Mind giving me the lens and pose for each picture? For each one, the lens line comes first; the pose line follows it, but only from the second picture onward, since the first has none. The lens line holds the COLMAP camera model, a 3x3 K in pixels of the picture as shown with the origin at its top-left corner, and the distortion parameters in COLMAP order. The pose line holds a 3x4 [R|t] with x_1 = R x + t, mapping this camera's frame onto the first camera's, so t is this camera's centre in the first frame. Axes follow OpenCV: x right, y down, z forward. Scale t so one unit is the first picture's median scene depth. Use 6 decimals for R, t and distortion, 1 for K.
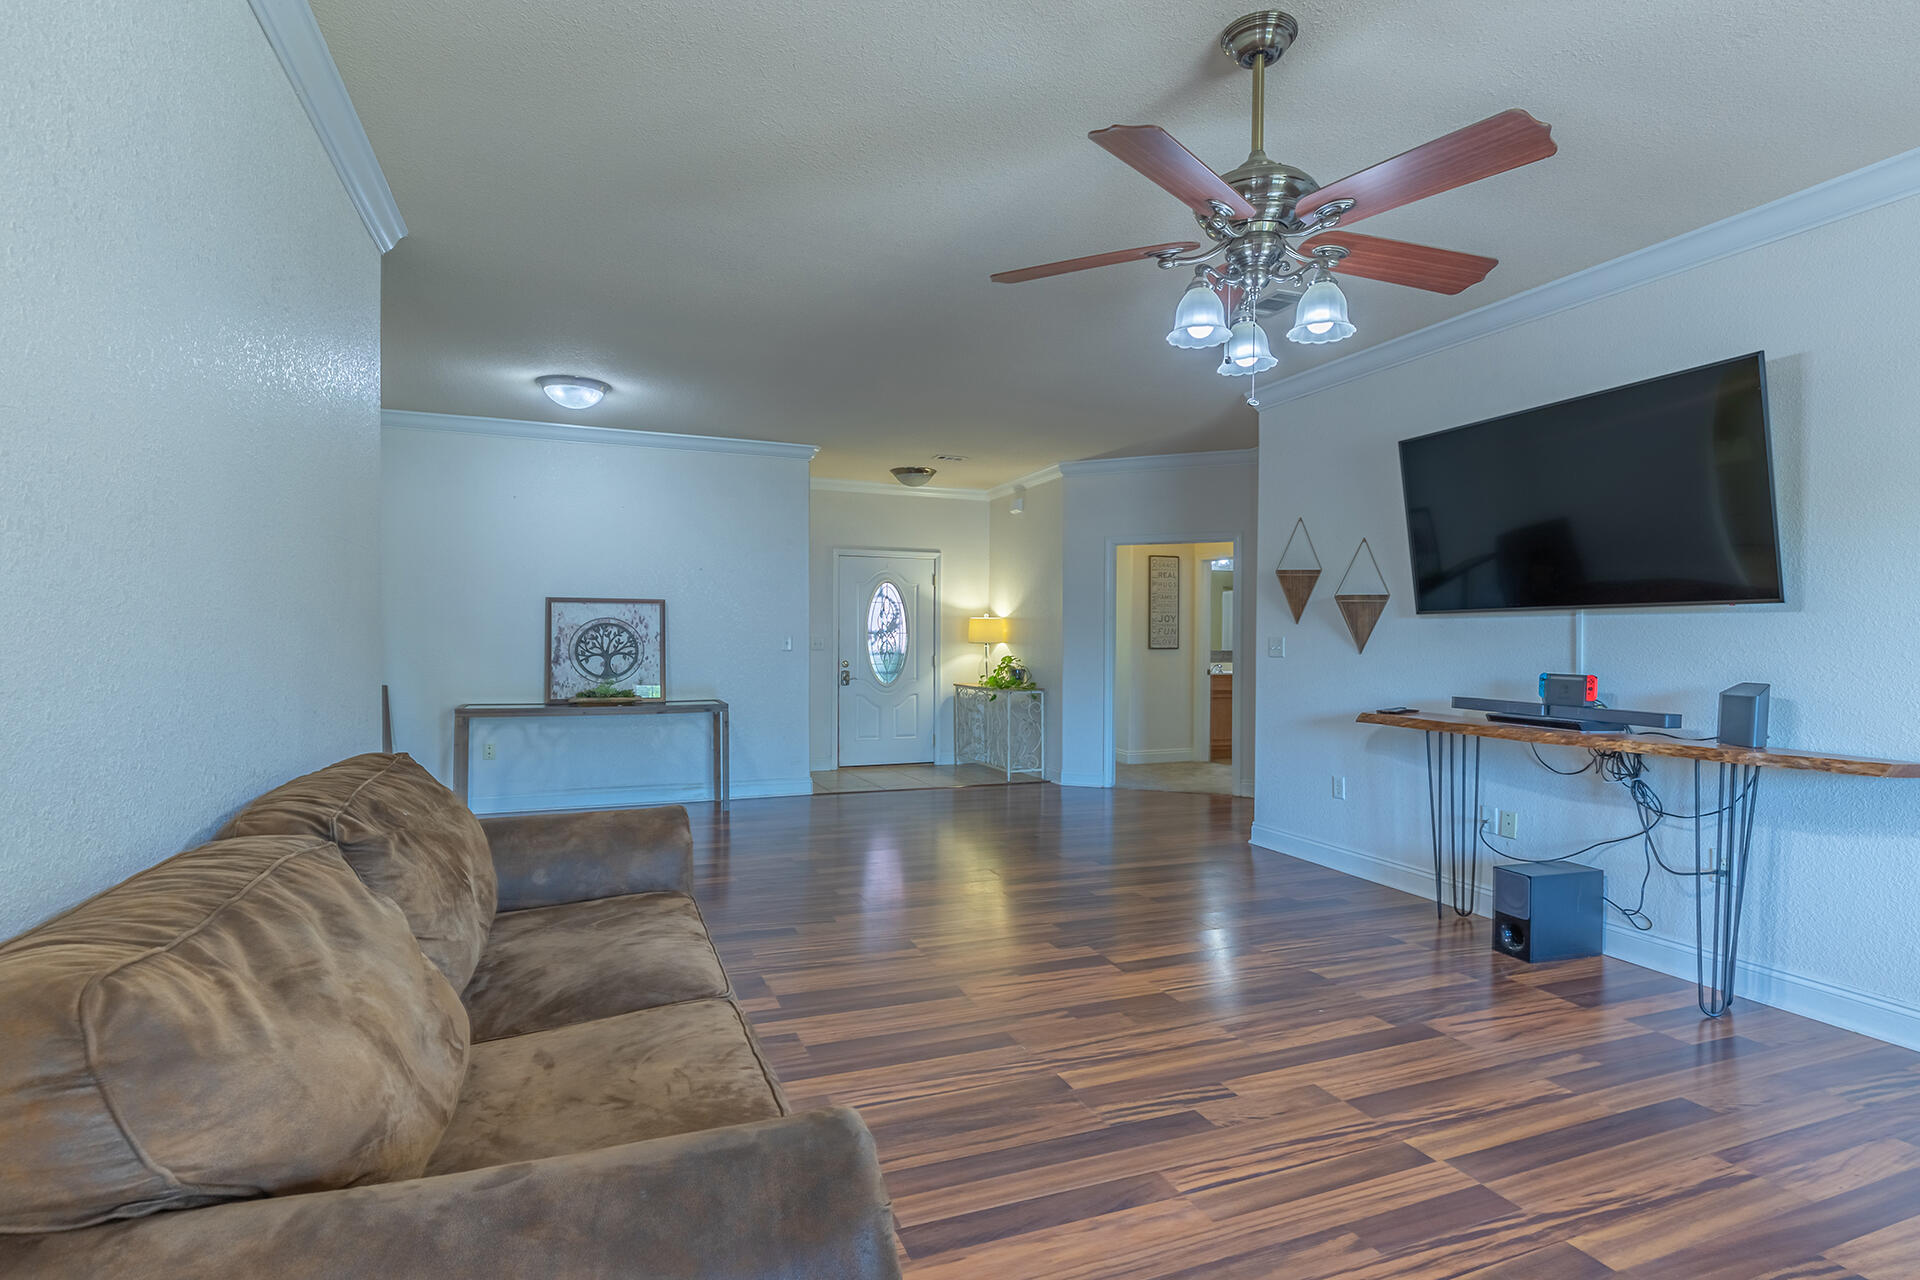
lens RADIAL K [[871.6, 0, 972.4], [0, 871.6, 636.4], [0, 0, 1]] dist [0.008723, -0.002843]
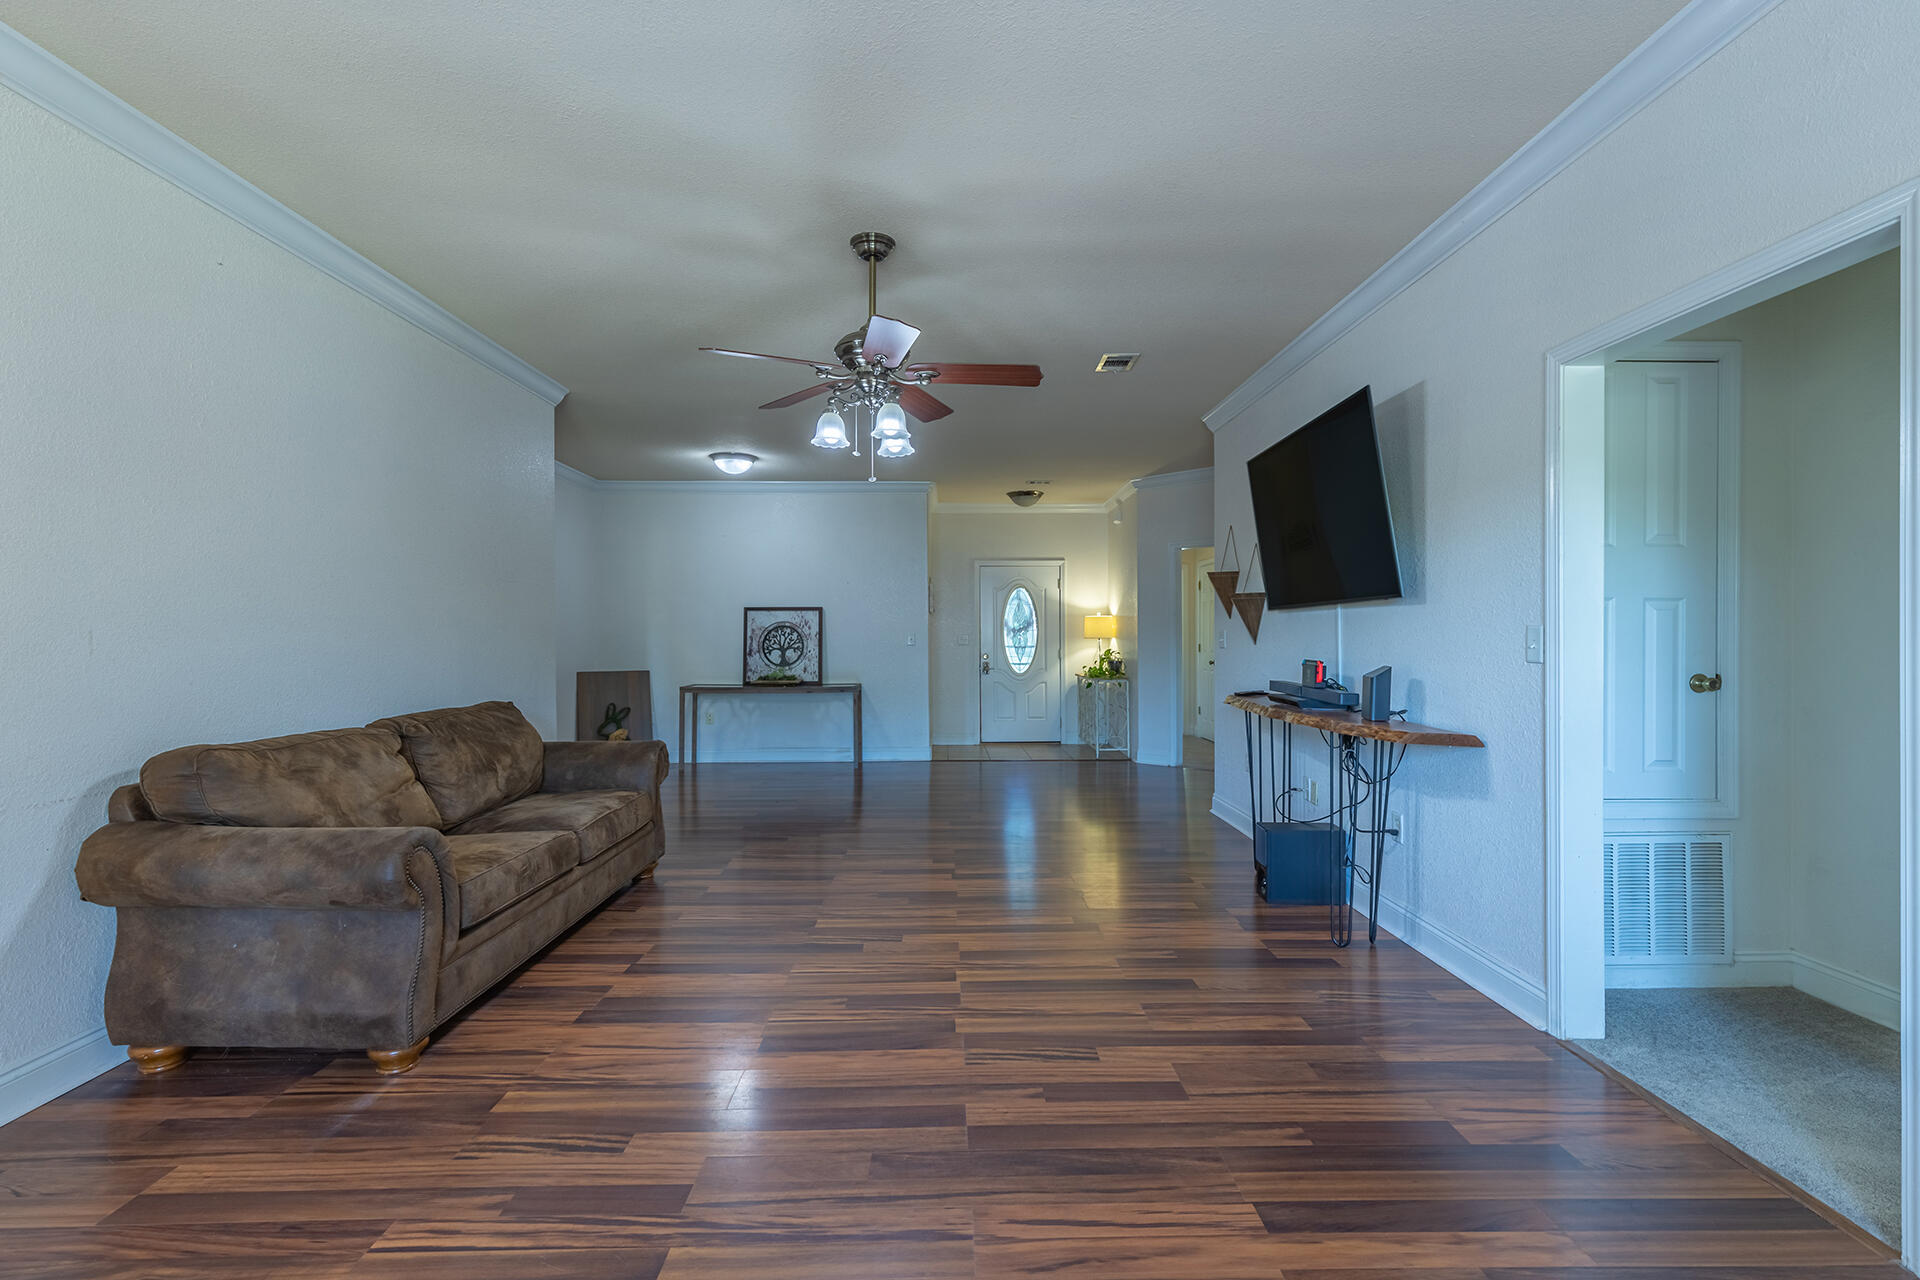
lens RADIAL K [[871.6, 0, 1022.7], [0, 871.6, 618.8], [0, 0, 1]] dist [0.008723, -0.002843]
pose [[0.934485, -0.015432, -0.355668, 0.405591], [0.009538, 0.999787, -0.018319, 0.002771], [0.355875, 0.013727, 0.934433, -0.124807]]
